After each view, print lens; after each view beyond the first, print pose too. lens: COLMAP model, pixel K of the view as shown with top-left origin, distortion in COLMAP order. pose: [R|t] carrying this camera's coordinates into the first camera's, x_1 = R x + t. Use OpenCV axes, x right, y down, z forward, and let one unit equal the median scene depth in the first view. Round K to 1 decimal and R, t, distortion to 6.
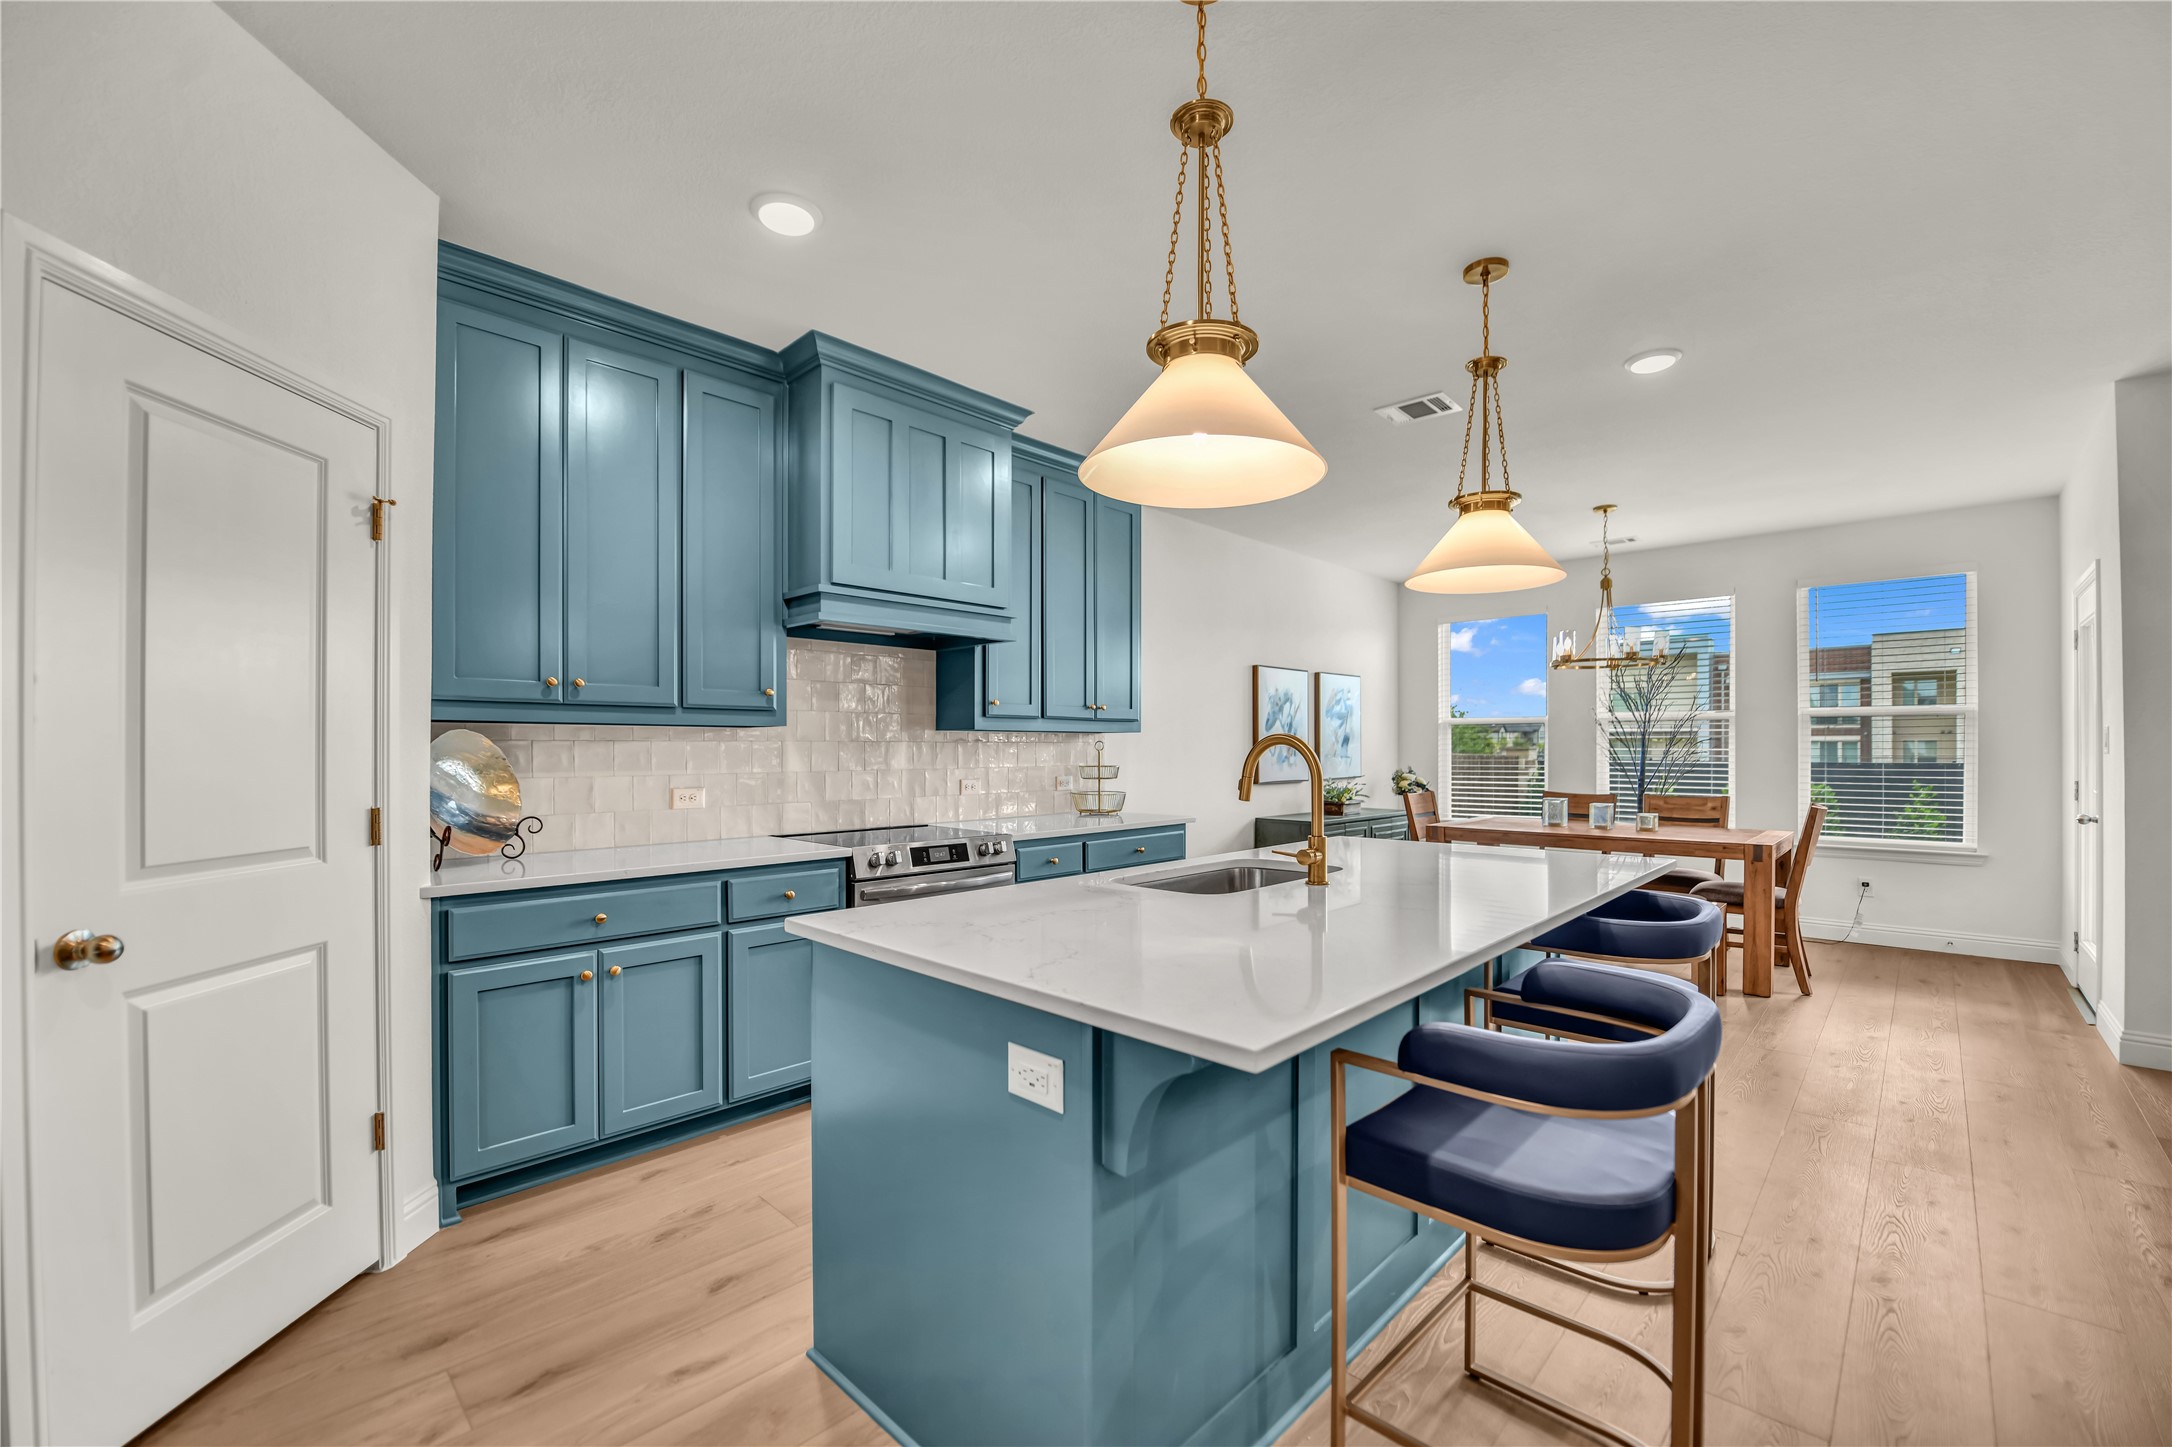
lens RADIAL K [[893.5, 0, 1079.6], [0, 893.5, 744.9], [0, 0, 1]] dist [-0.016636, -0.001950]
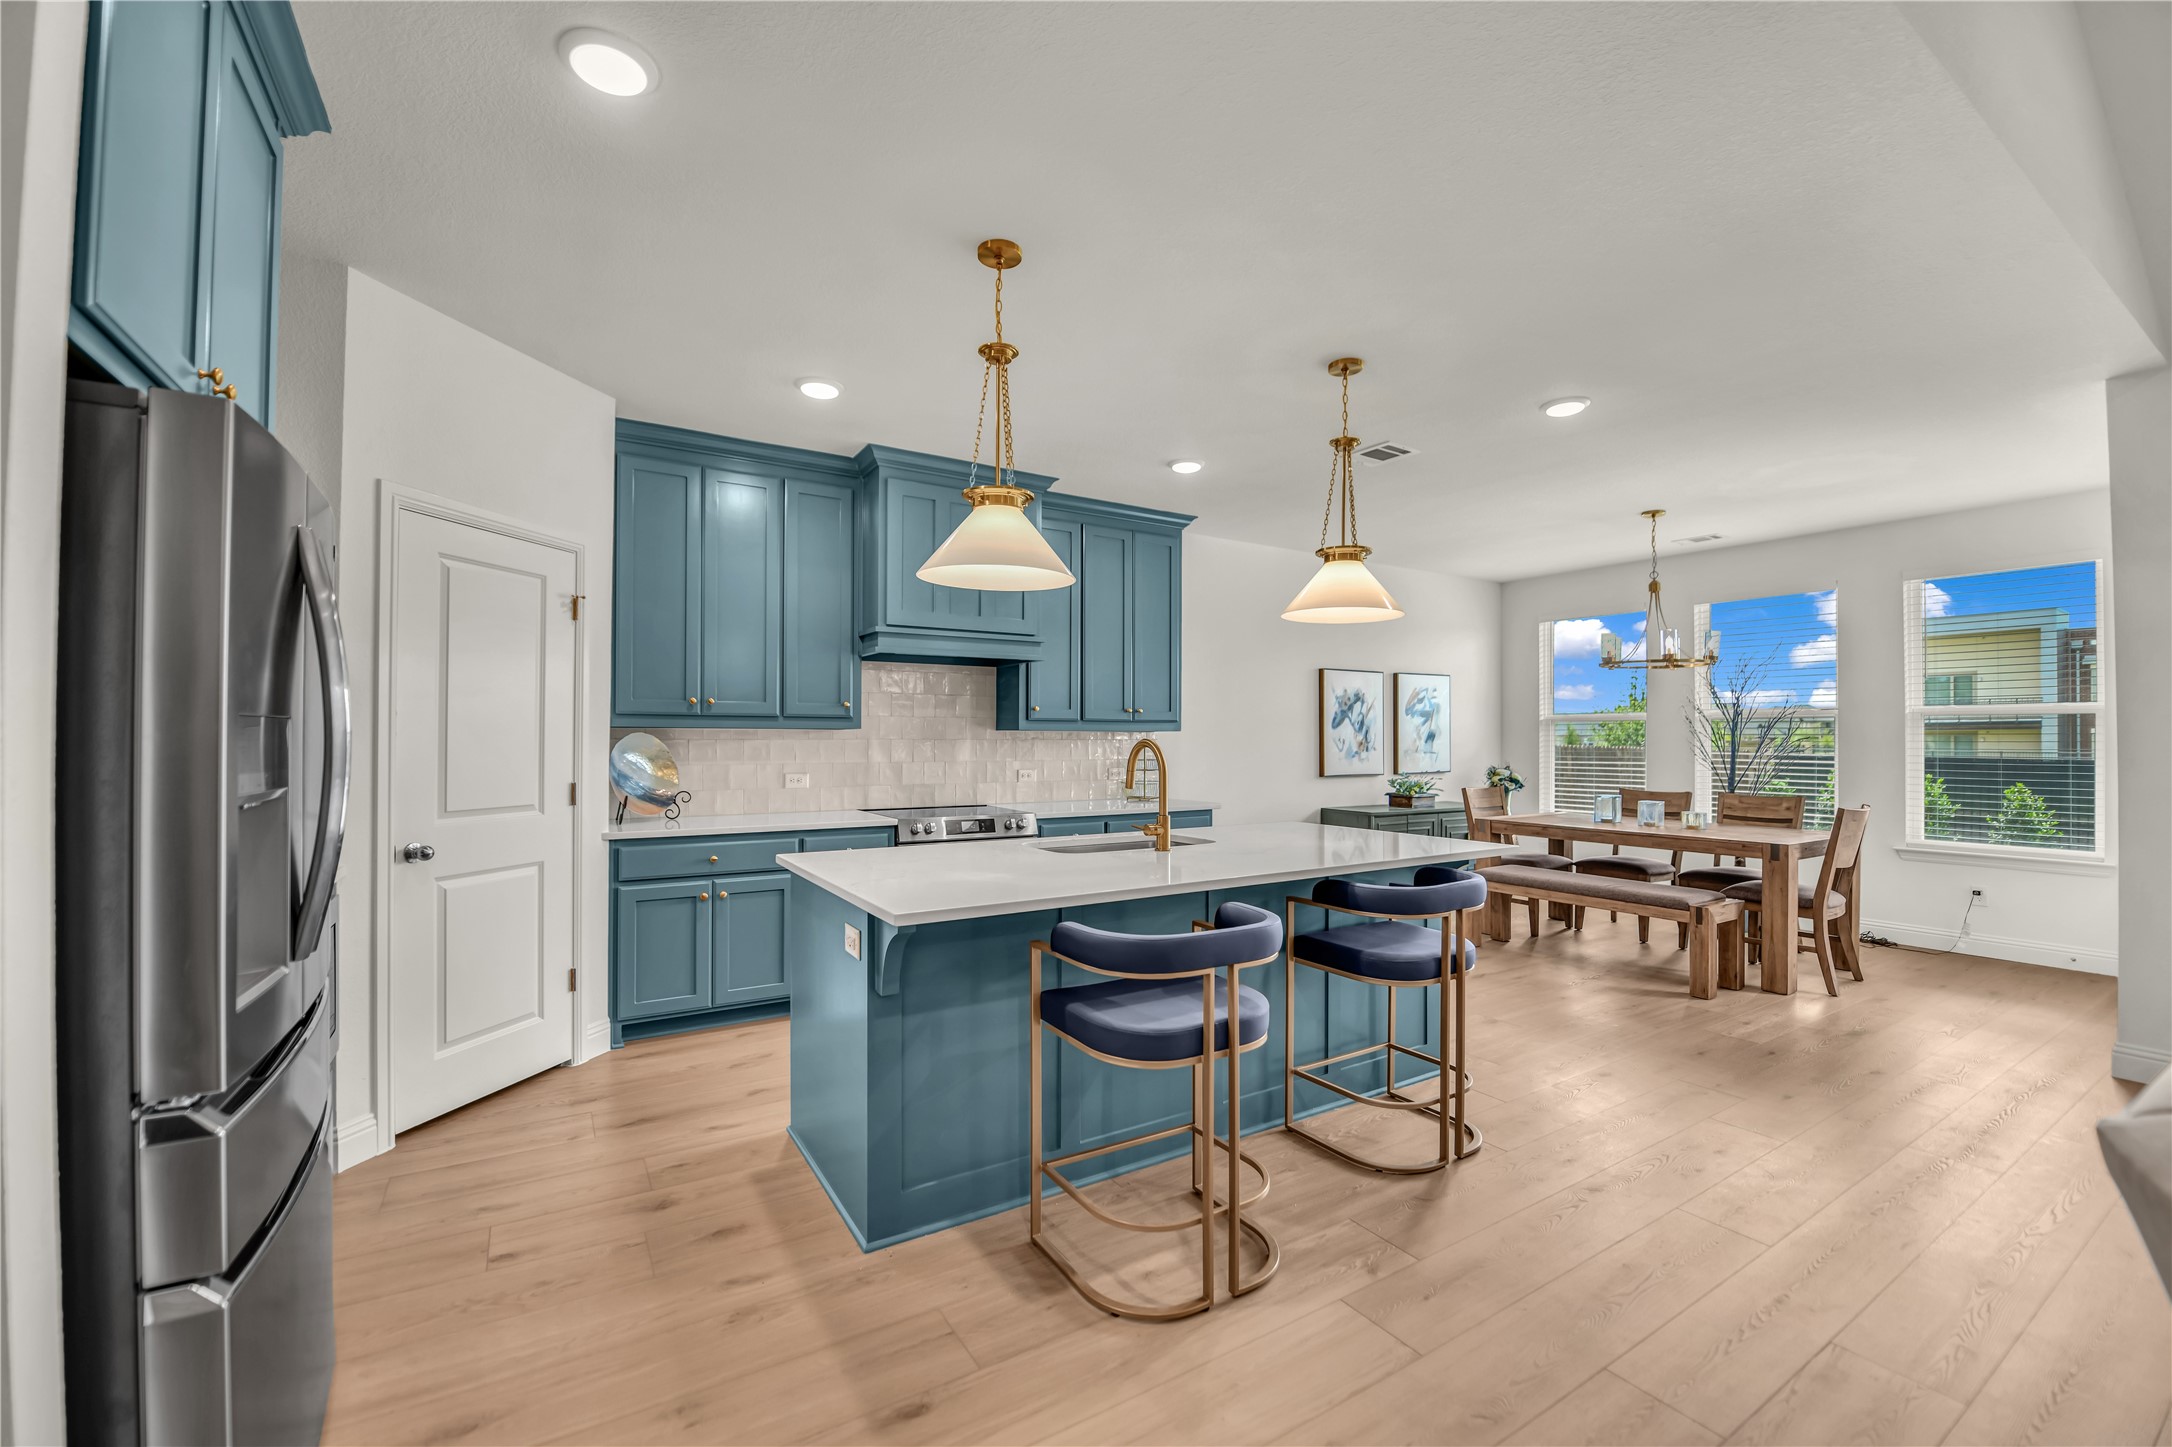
lens RADIAL K [[893.5, 0, 1094.7], [0, 893.5, 727.8], [0, 0, 1]] dist [-0.016636, -0.001950]
pose [[0.972440, 0.002809, -0.233137, 0.348116], [-0.004340, 0.999972, -0.006055, -0.016634], [0.233113, 0.006900, 0.972425, -0.250815]]
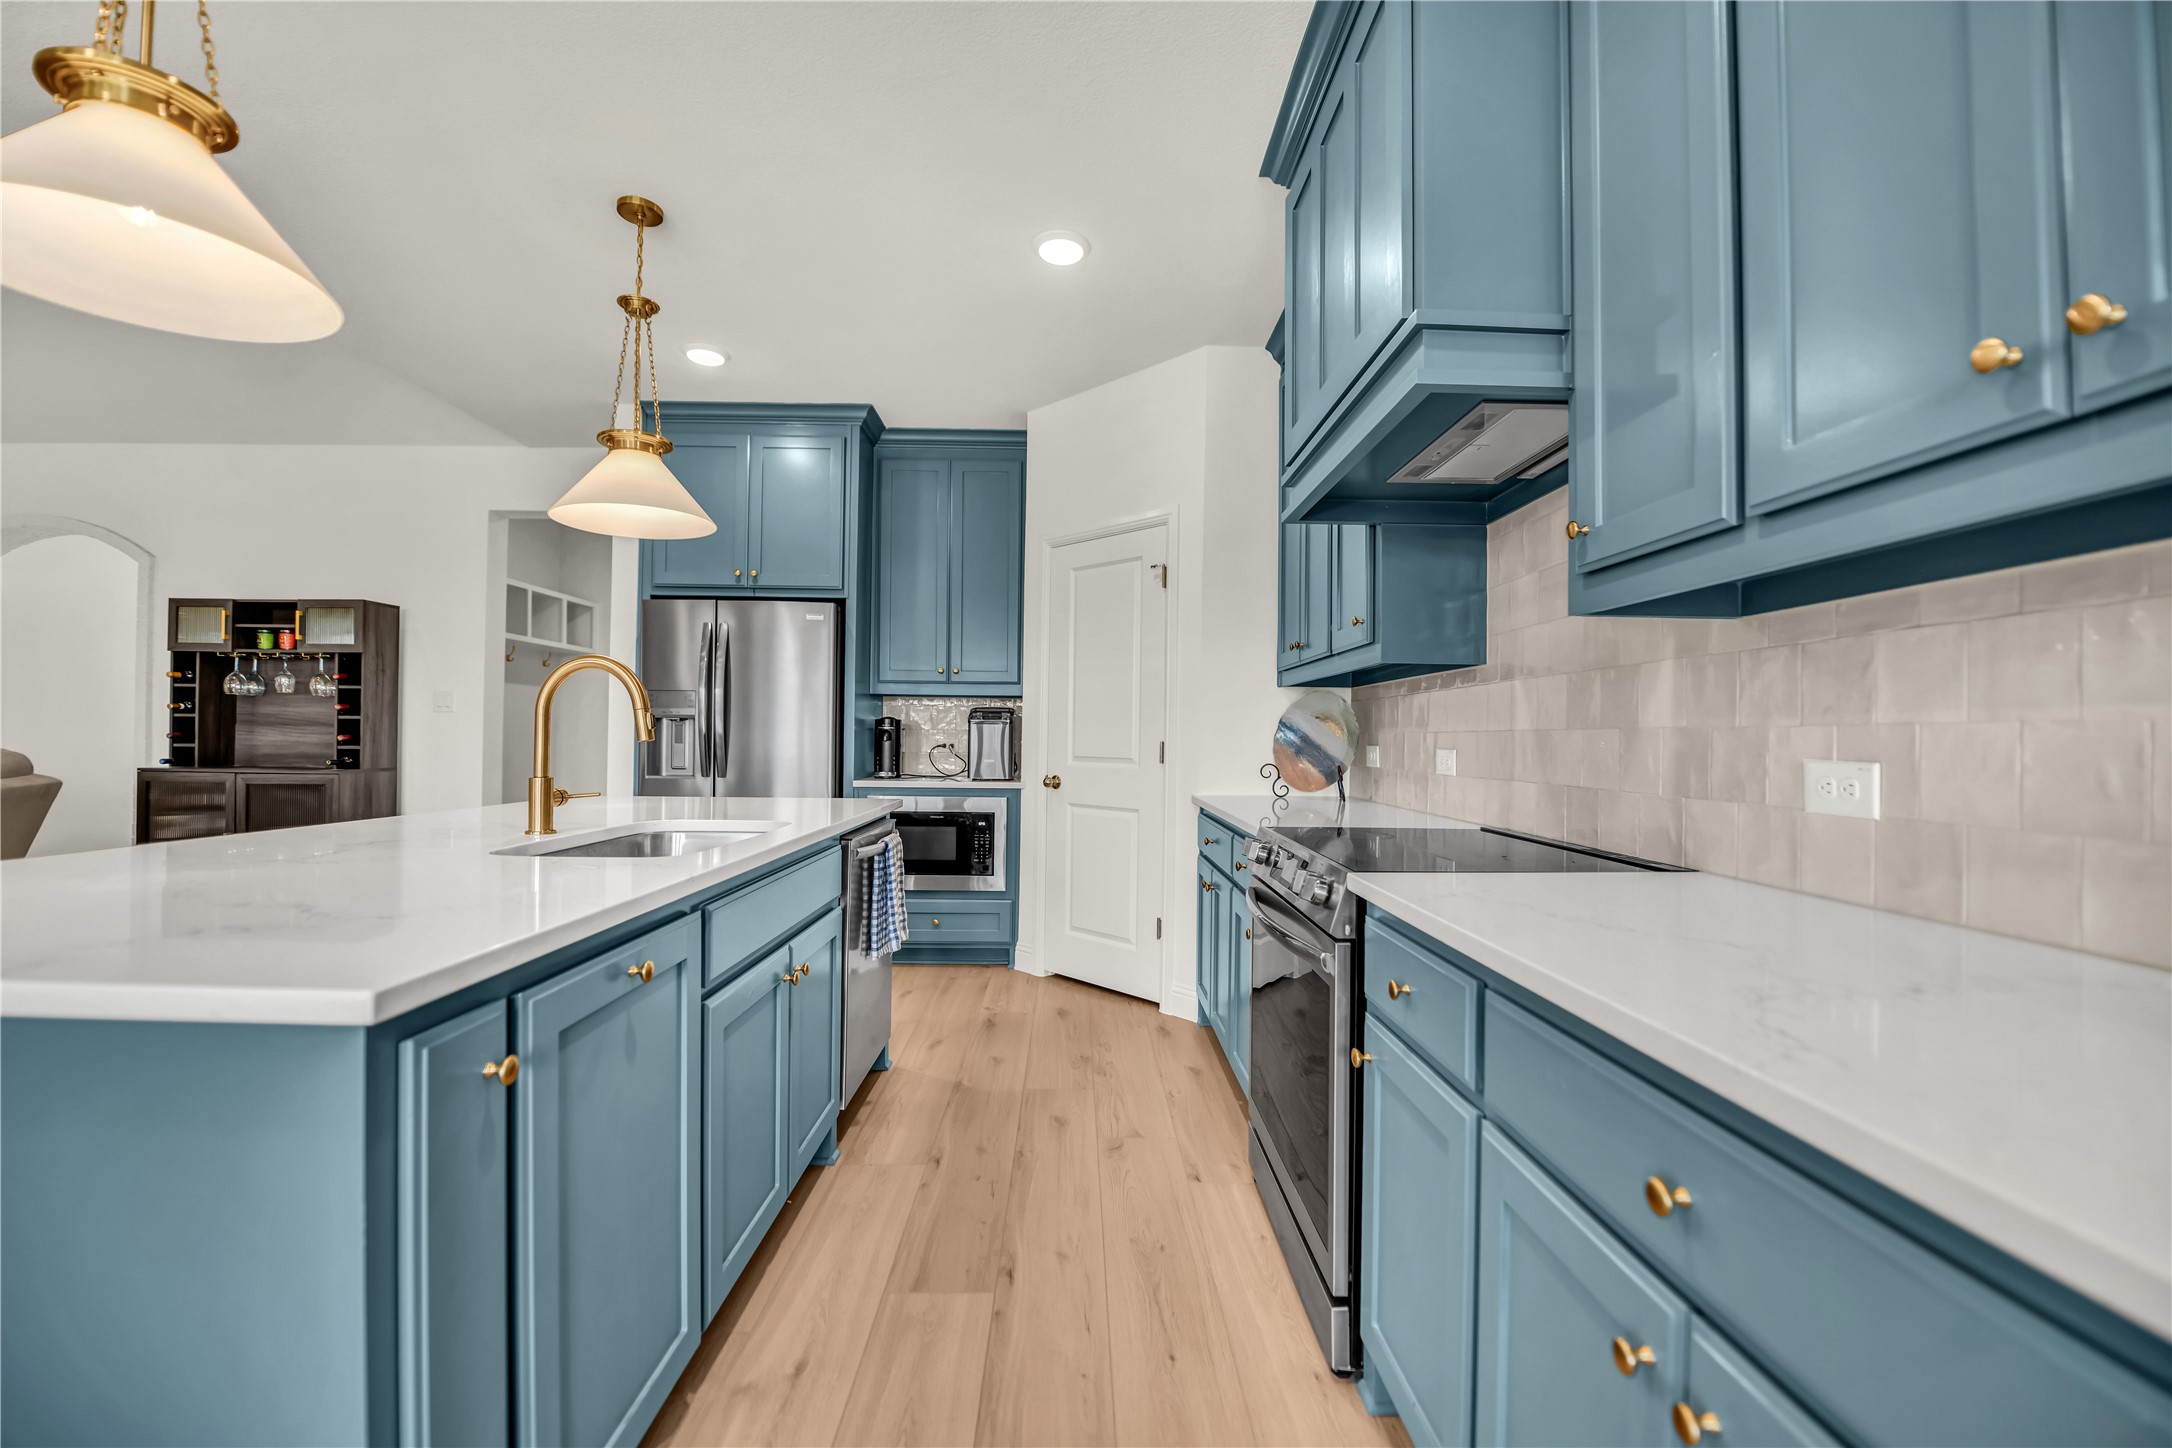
lens RADIAL K [[893.5, 0, 1096.0], [0, 893.5, 730.6], [0, 0, 1]] dist [-0.016636, -0.001950]
pose [[-0.704530, -0.008888, -0.709618, 0.353025], [-0.003653, 0.999954, -0.008898, 0.042345], [0.709664, -0.003677, -0.704530, 1.395950]]
